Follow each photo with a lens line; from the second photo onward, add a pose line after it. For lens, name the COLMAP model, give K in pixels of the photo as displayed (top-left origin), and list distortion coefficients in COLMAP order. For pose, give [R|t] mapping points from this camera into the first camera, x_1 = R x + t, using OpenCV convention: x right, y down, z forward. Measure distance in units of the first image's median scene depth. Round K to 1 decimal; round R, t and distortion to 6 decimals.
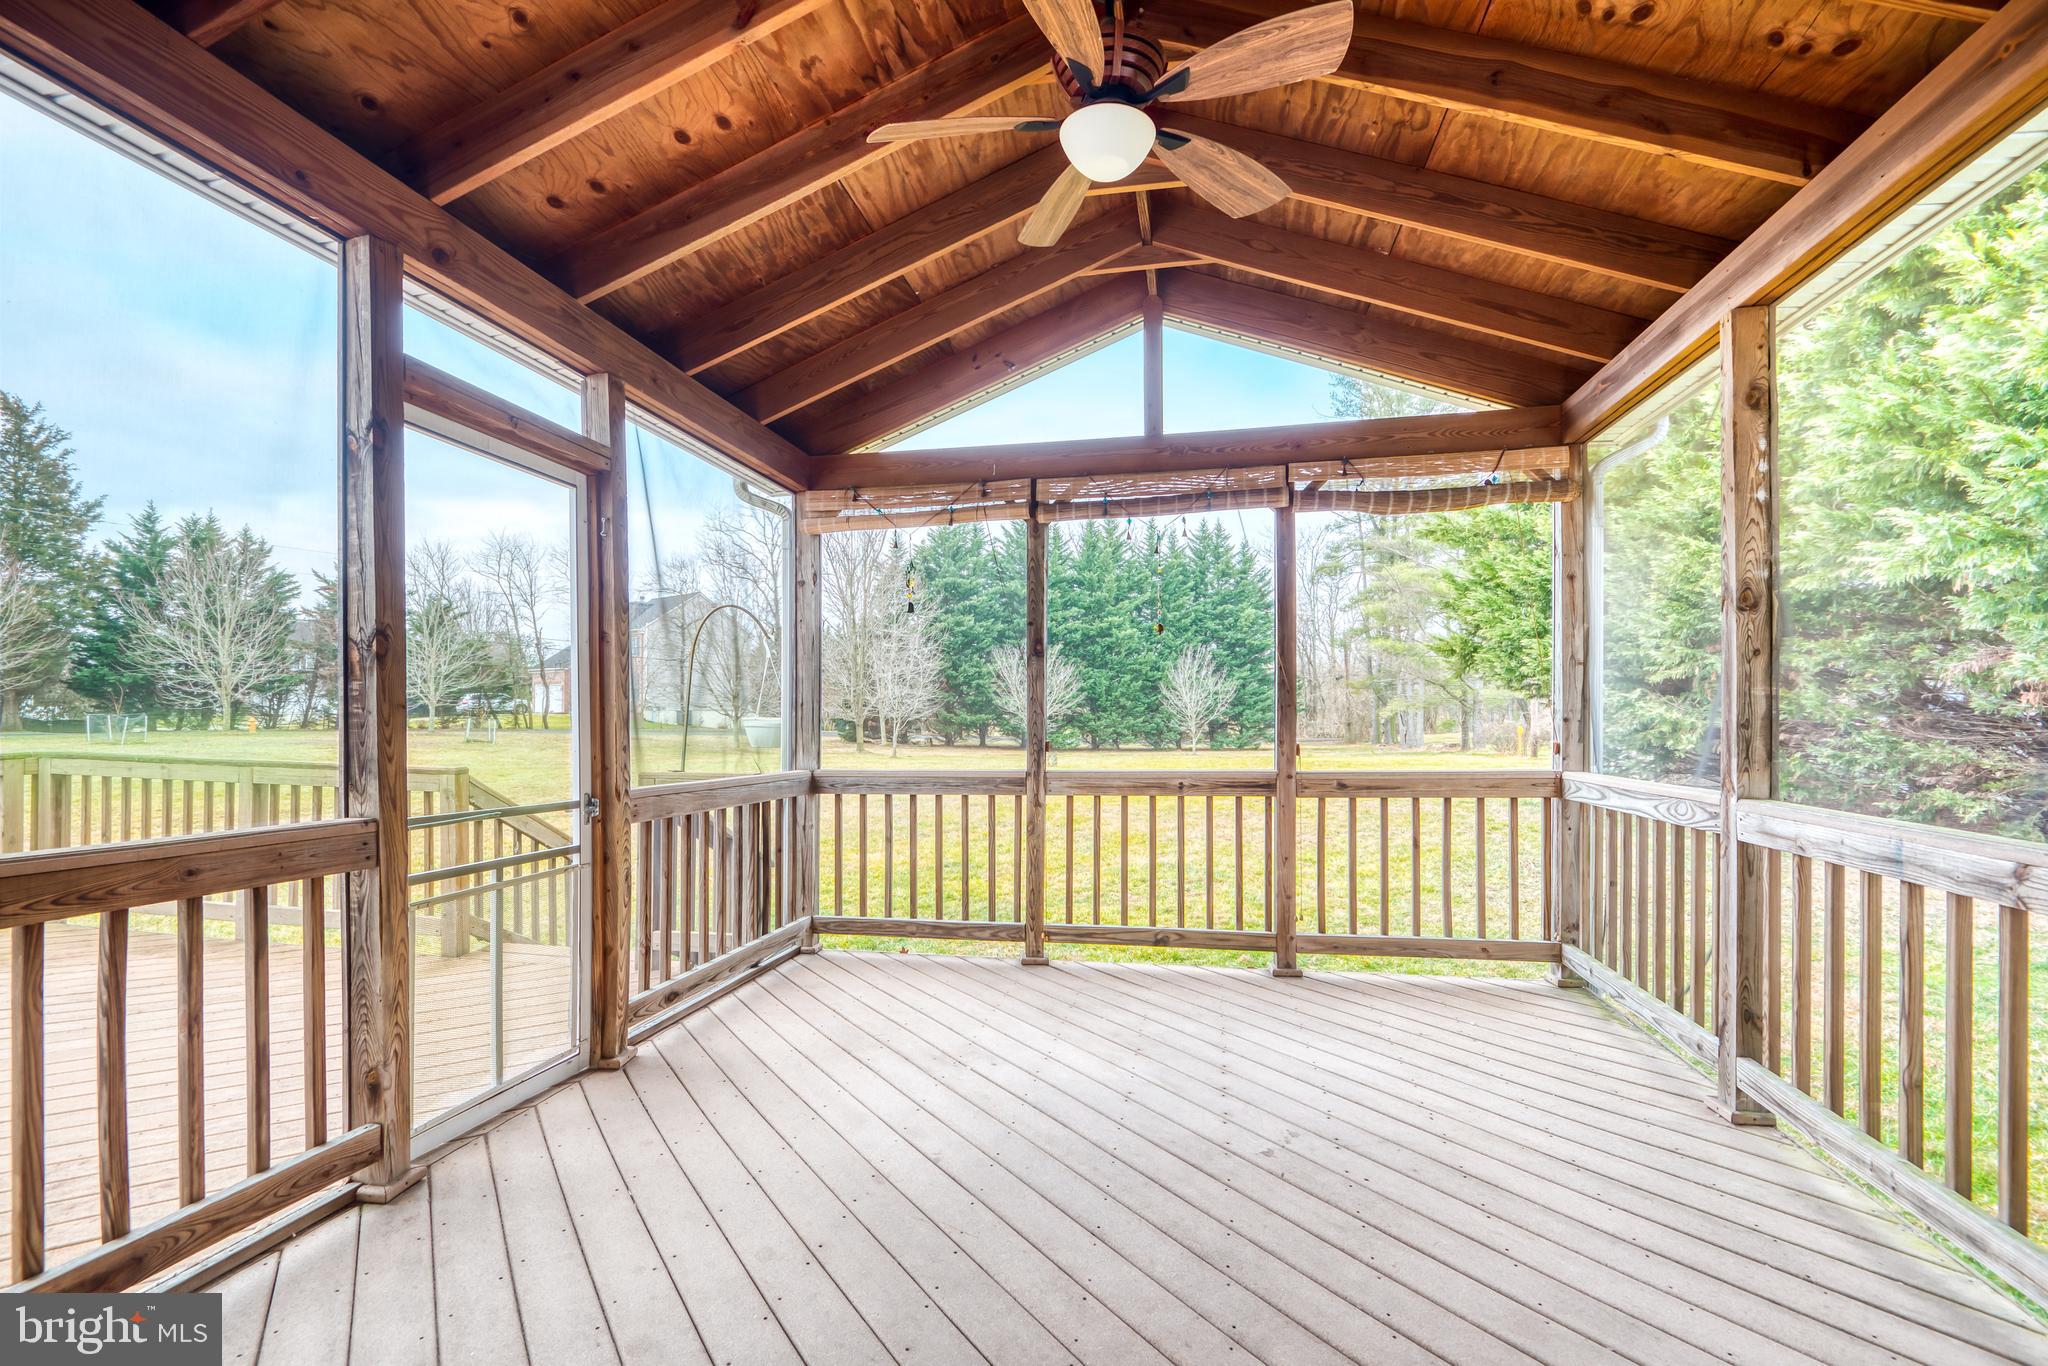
lens RADIAL K [[944.7, 0, 1034.1], [0, 944.7, 686.5], [0, 0, 1]] dist [0.015284, -0.004556]
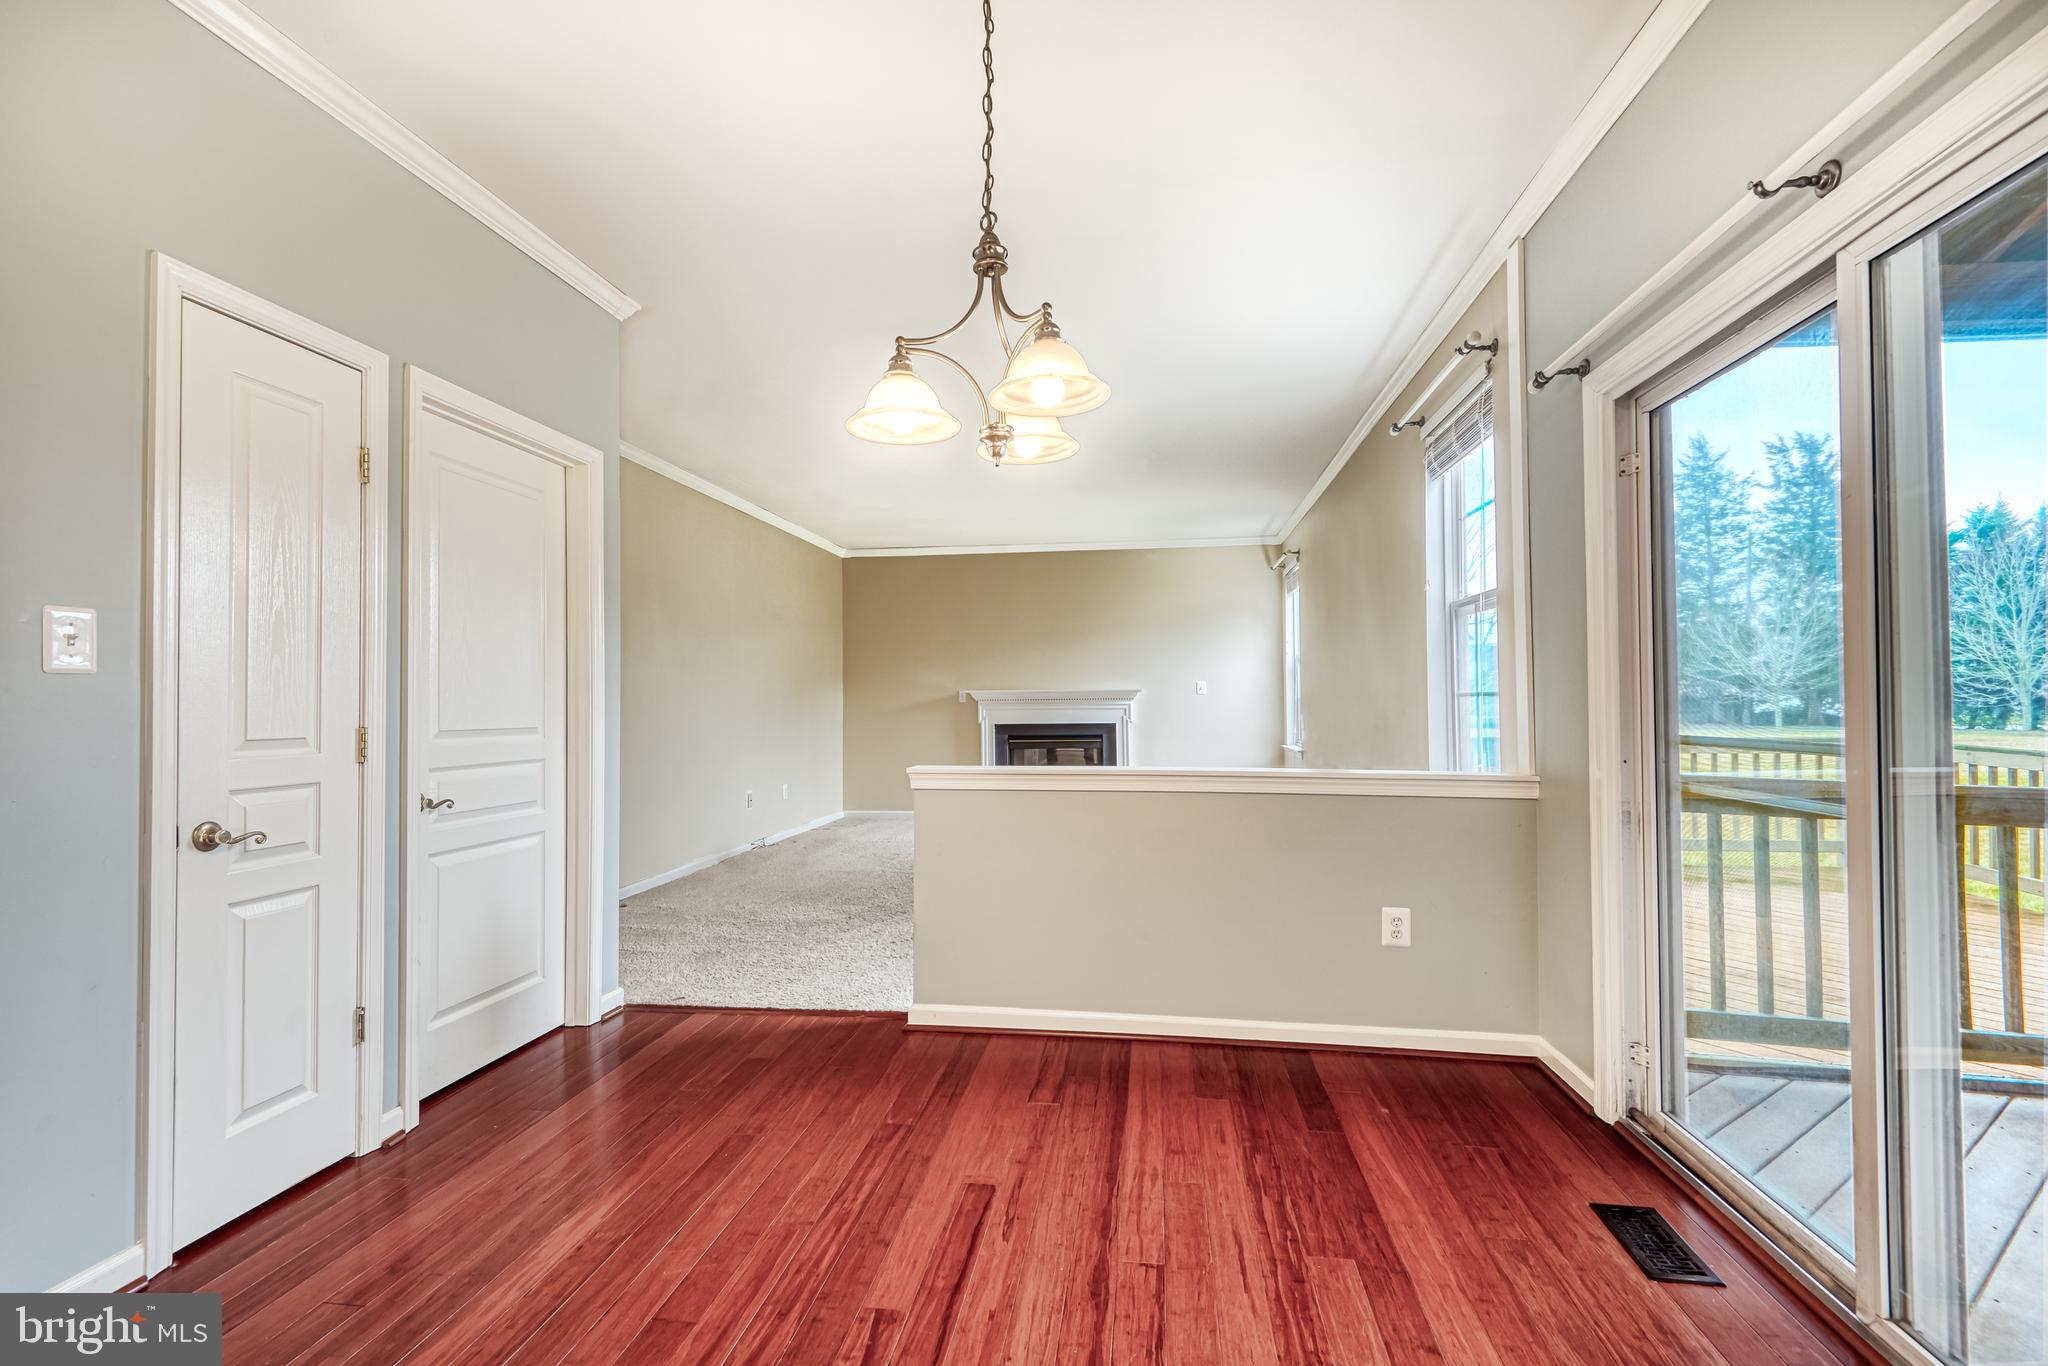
lens RADIAL K [[892.3, 0, 1032.3], [0, 892.3, 684.9], [0, 0, 1]] dist [0.002478, 0.000111]
pose [[0.033997, -0.019006, -0.999241, 0.554126], [0.018245, 0.999664, -0.018393, -0.006433], [0.999255, -0.017606, 0.034332, -0.192088]]
